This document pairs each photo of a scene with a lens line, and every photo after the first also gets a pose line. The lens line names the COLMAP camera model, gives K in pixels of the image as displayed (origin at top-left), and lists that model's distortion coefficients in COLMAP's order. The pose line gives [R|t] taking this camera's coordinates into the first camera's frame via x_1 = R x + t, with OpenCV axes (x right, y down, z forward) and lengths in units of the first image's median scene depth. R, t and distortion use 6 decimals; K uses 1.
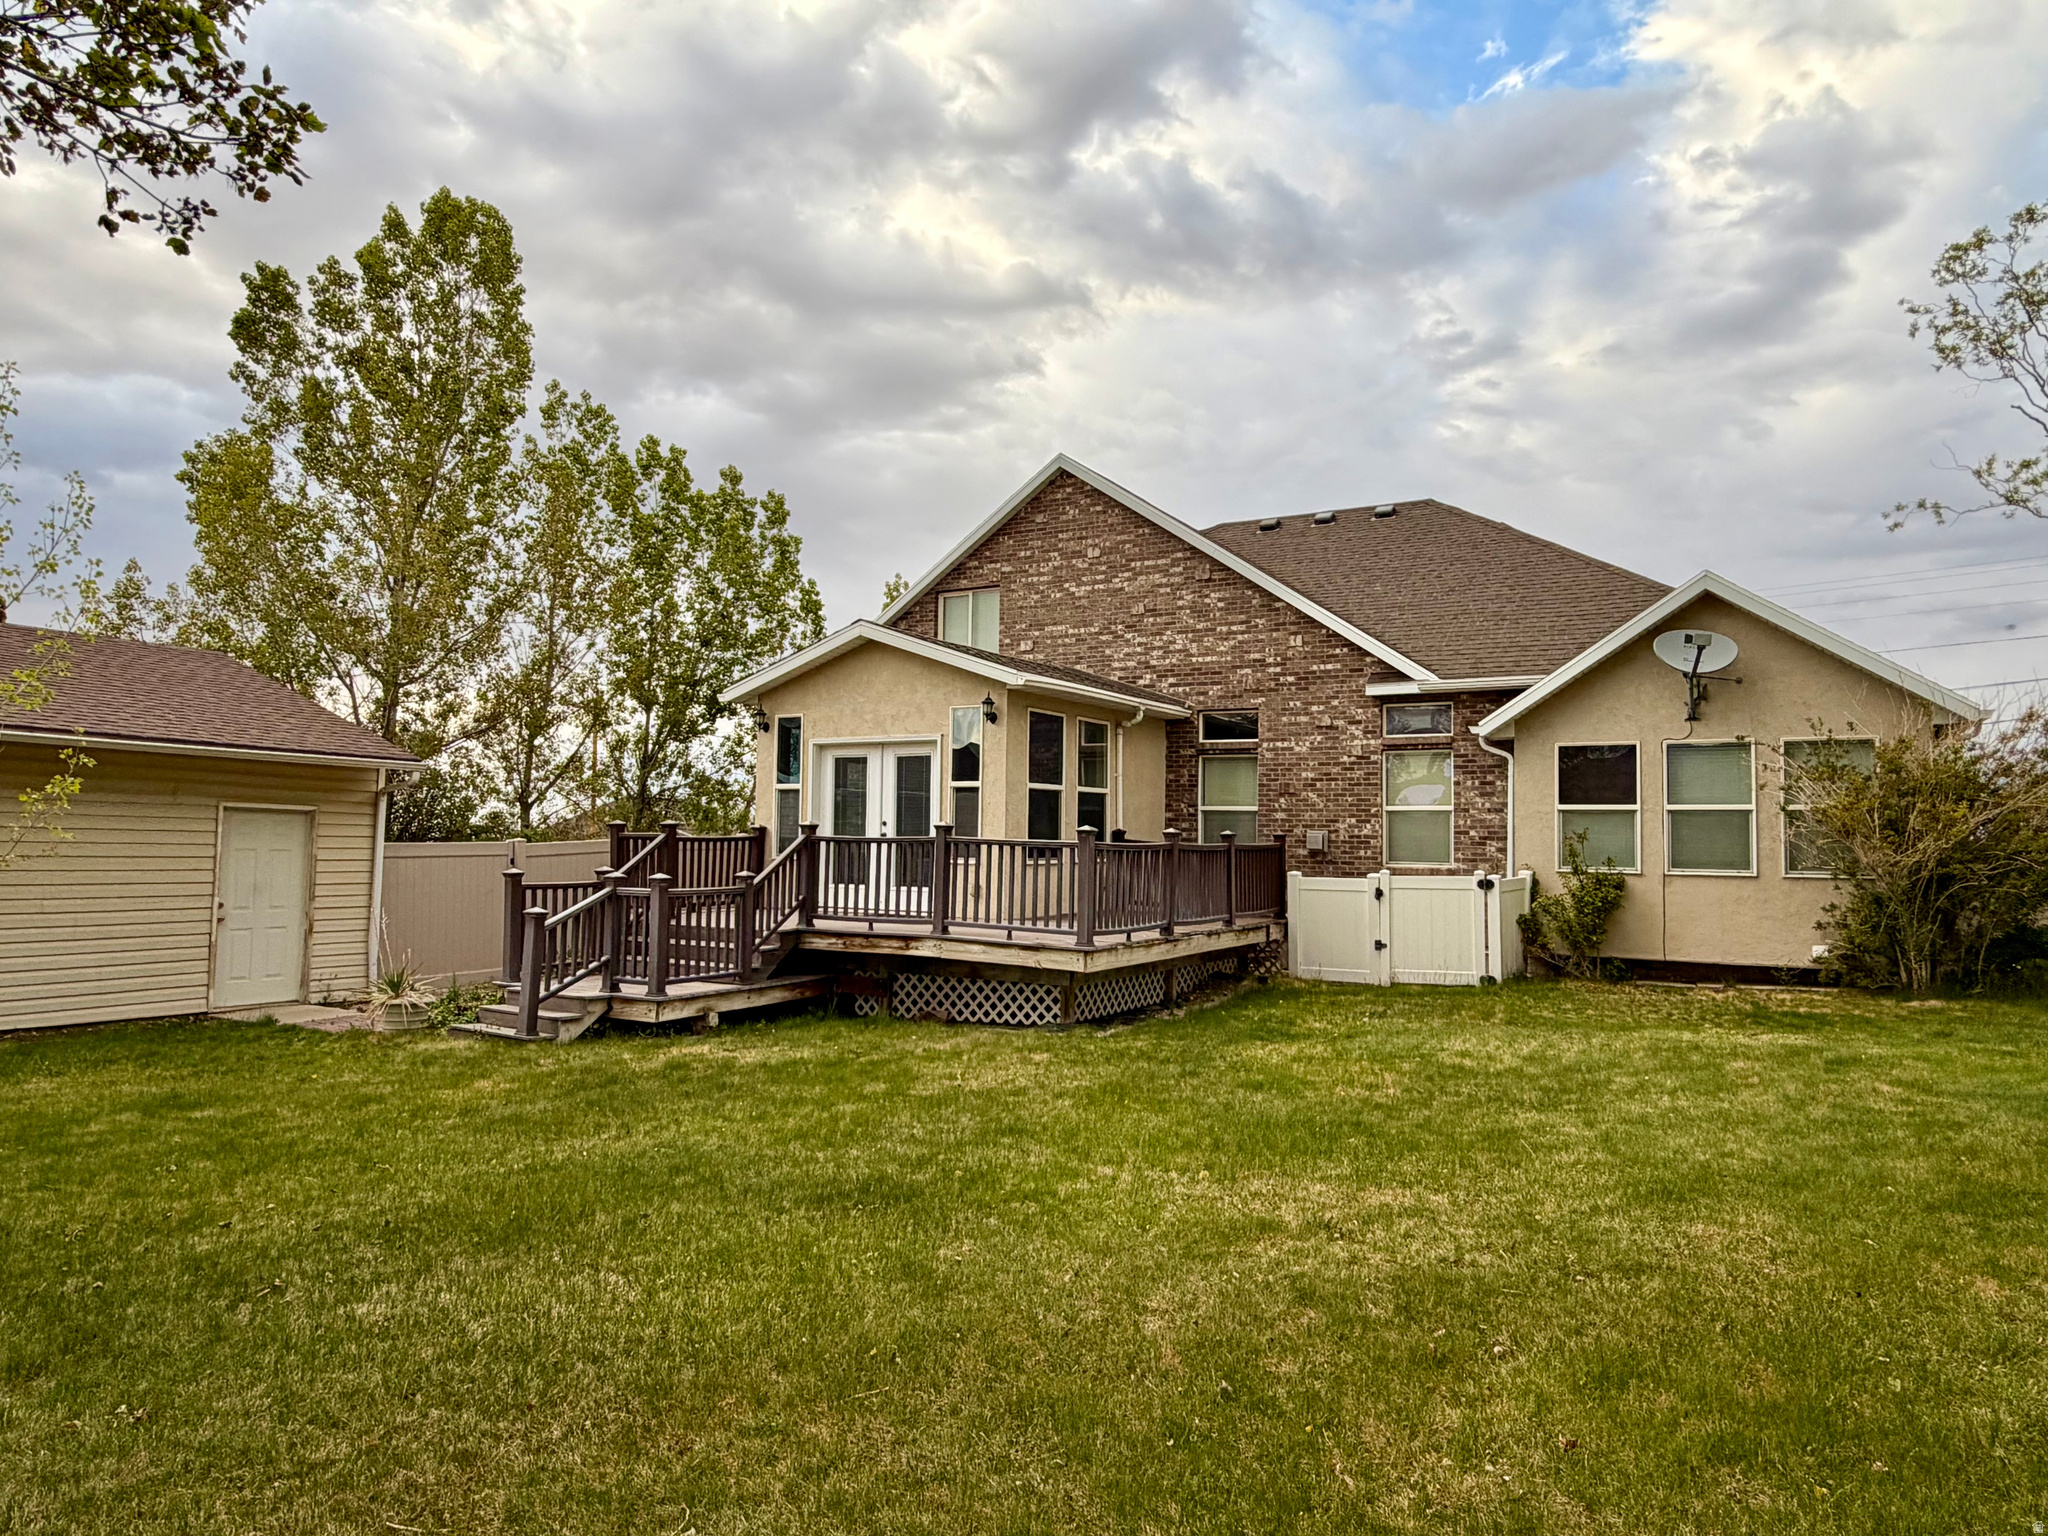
lens RADIAL K [[1280.3, 0, 1024.0], [0, 1280.3, 768.0], [0, 0, 1]] dist [0.012868, -0.000036]
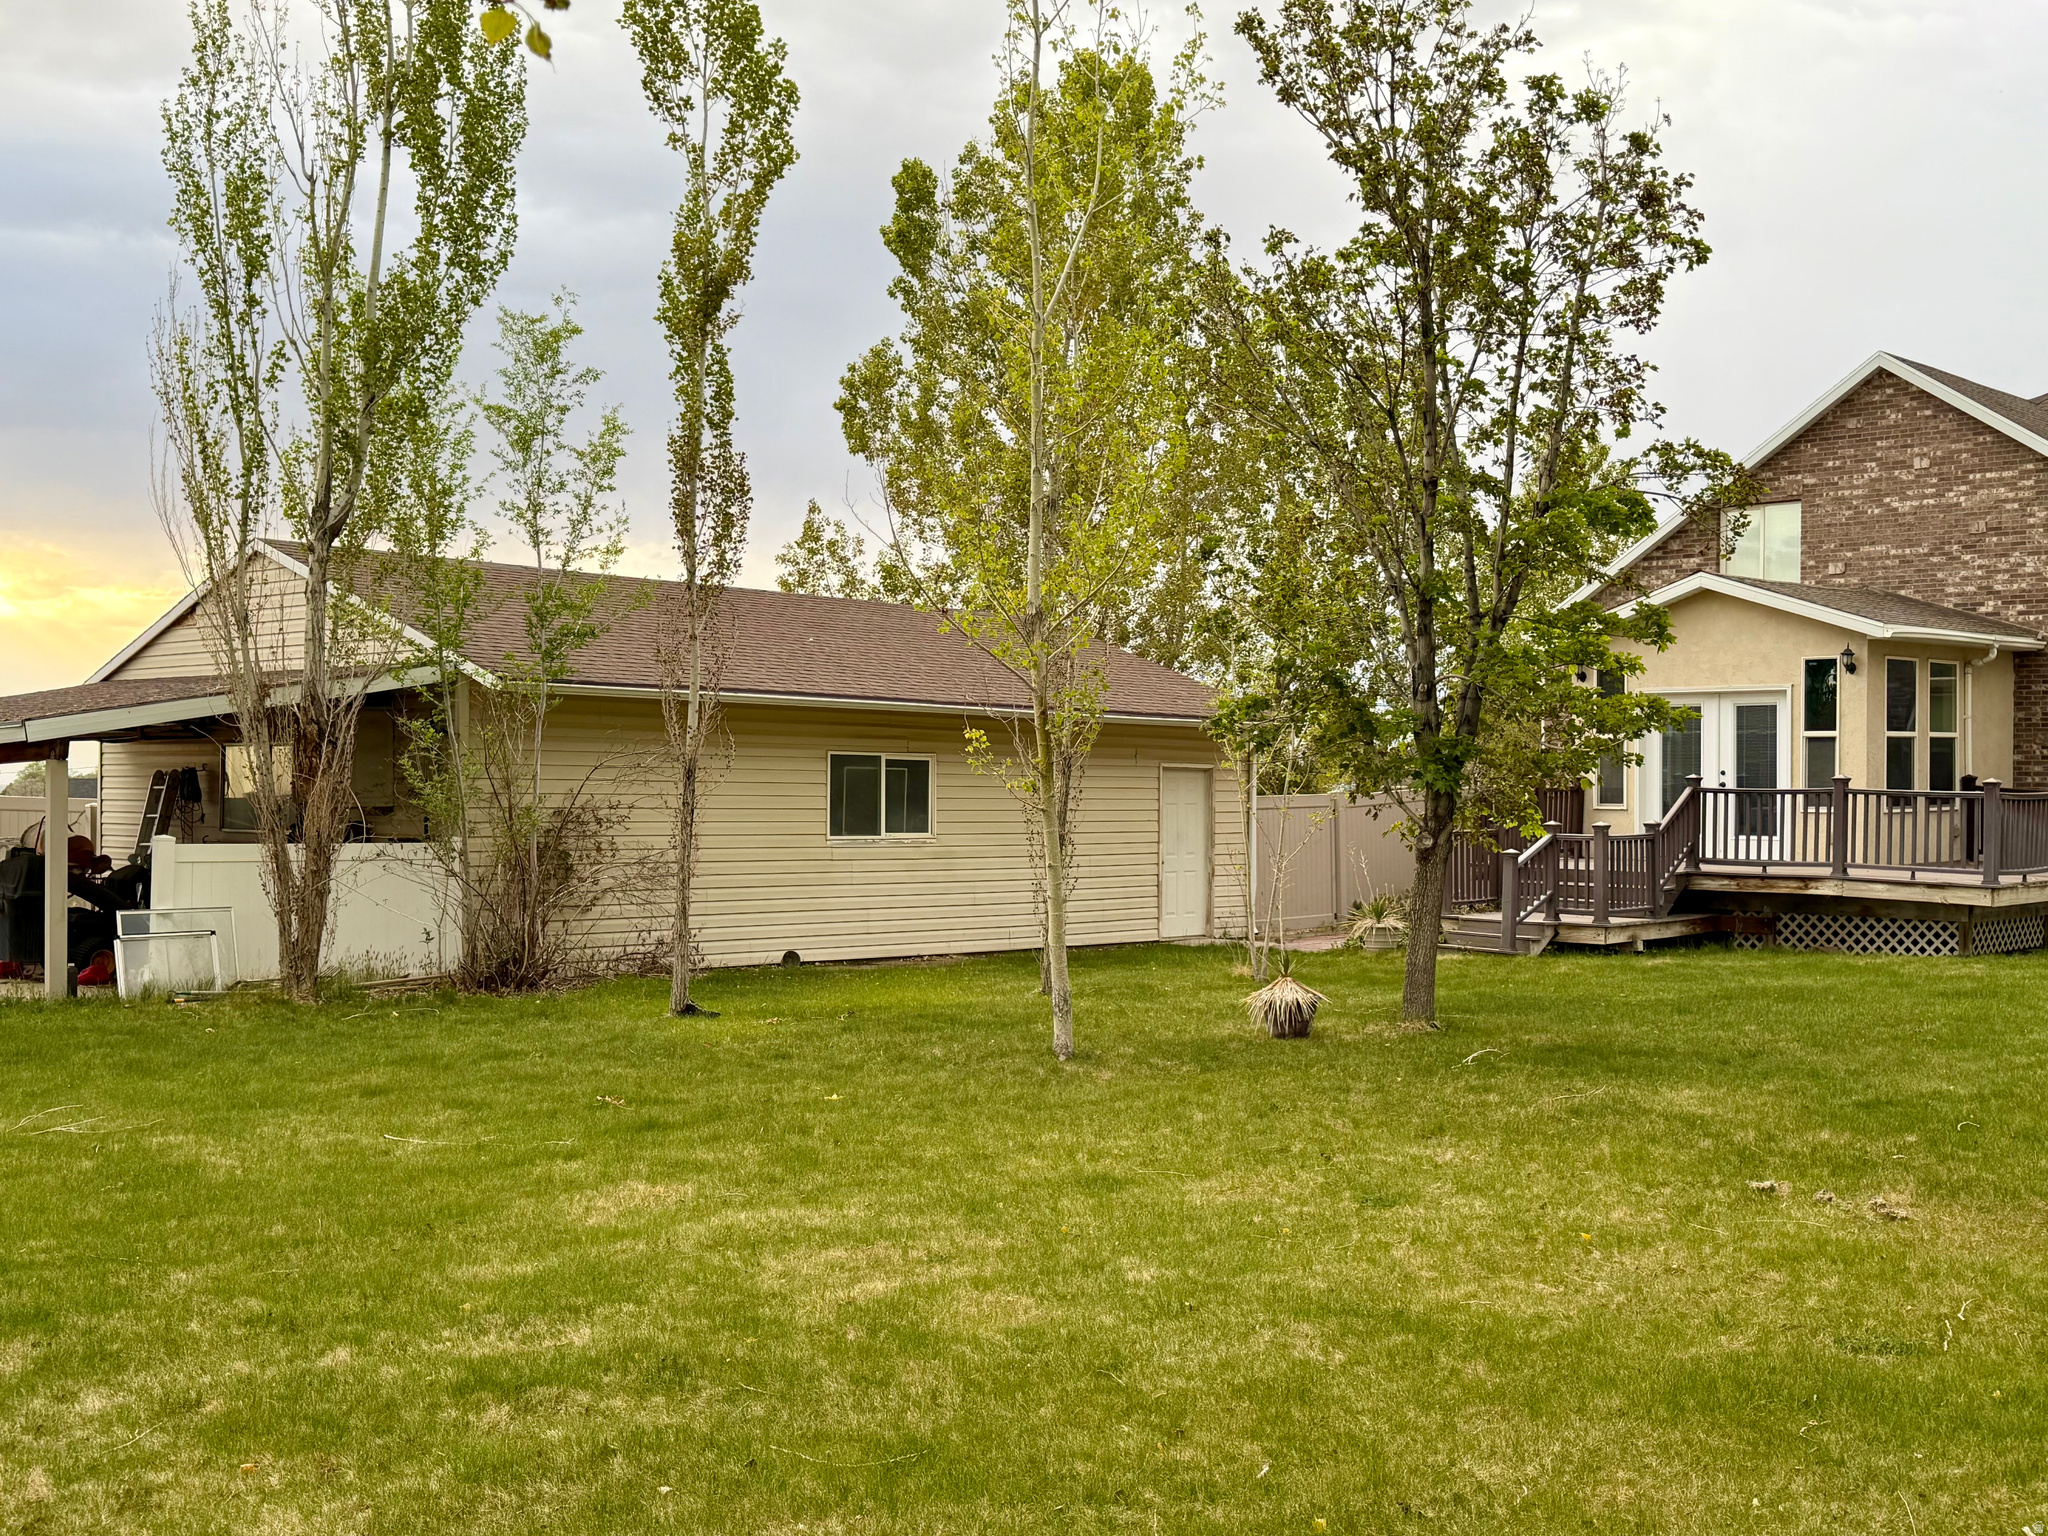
lens RADIAL K [[2166.5, 0, 1027.4], [0, 2166.5, 772.7], [0, 0, 1]] dist [0.220133, -0.520748]
pose [[0.971289, -0.010757, -0.237660, -0.232322], [0.023742, 0.998373, 0.051842, -0.060290], [0.236716, -0.055996, 0.969964, -0.815588]]
